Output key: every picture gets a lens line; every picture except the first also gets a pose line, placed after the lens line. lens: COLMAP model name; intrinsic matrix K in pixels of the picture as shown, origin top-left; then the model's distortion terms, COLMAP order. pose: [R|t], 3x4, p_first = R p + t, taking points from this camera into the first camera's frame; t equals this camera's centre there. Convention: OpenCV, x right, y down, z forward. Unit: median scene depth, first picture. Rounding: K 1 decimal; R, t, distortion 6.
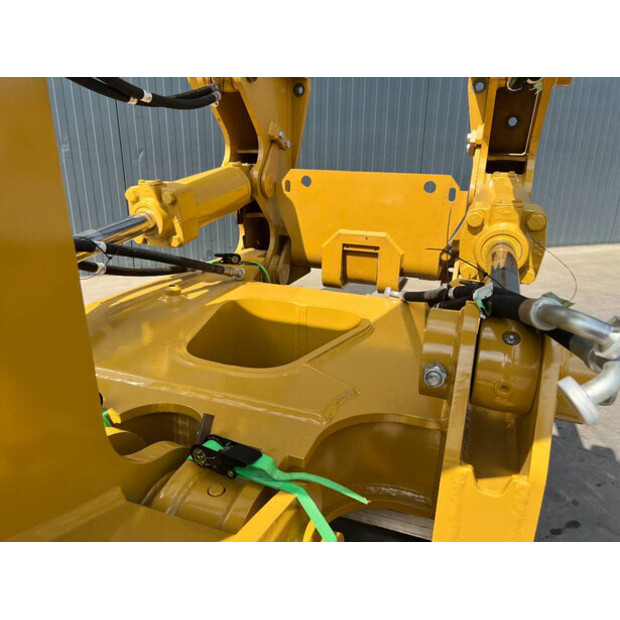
lens RADIAL K [[473.6, 0, 312.1], [0, 473.6, 312.3], [0, 0, 1]] dist [0.057442, -0.073341]
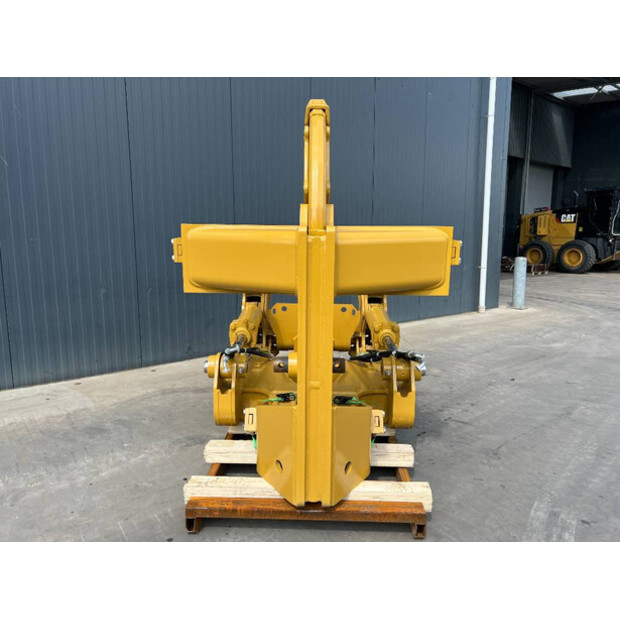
lens RADIAL K [[465.2, 0, 317.1], [0, 465.2, 308.9], [0, 0, 1]] dist [0.058378, -0.064254]
pose [[0.941122, -0.064814, 0.331797, -0.613145], [0.120010, 0.981580, -0.148658, 0.040730], [-0.316050, 0.179724, 0.931564, -1.013849]]
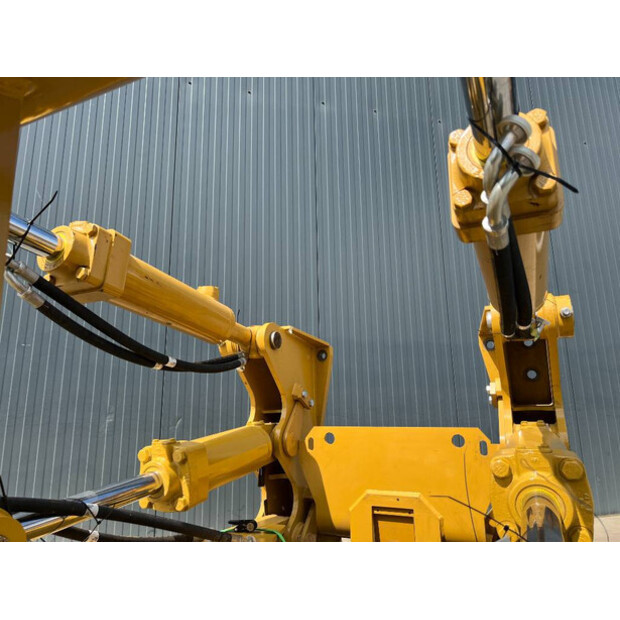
lens RADIAL K [[473.6, 0, 312.1], [0, 473.6, 312.3], [0, 0, 1]] dist [0.057442, -0.073341]
pose [[0.995396, -0.050791, -0.081279, 0.051302], [0.001128, 0.854186, -0.519967, 0.012810], [0.095837, 0.517481, 0.850311, 0.037360]]
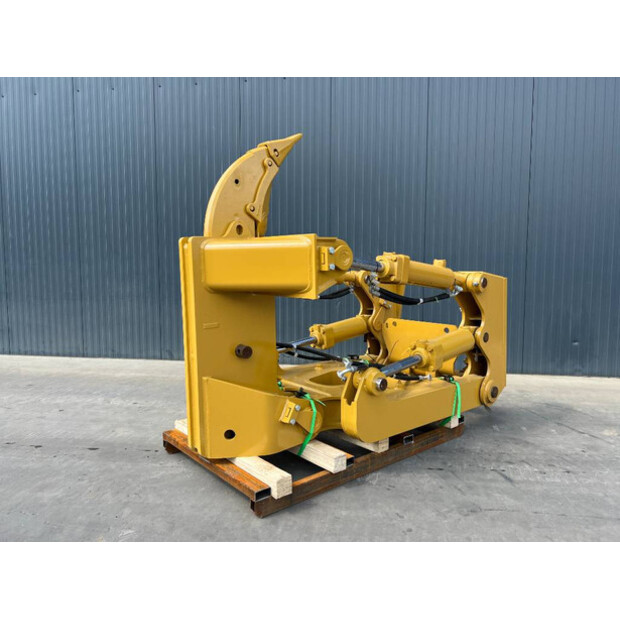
lens RADIAL K [[465.2, 0, 317.1], [0, 465.2, 308.9], [0, 0, 1]] dist [0.058378, -0.064254]
pose [[0.887486, 0.030148, -0.459848, 0.719138], [-0.140723, 0.967925, -0.208130, 0.156210], [0.438824, 0.249424, 0.863262, -1.077061]]
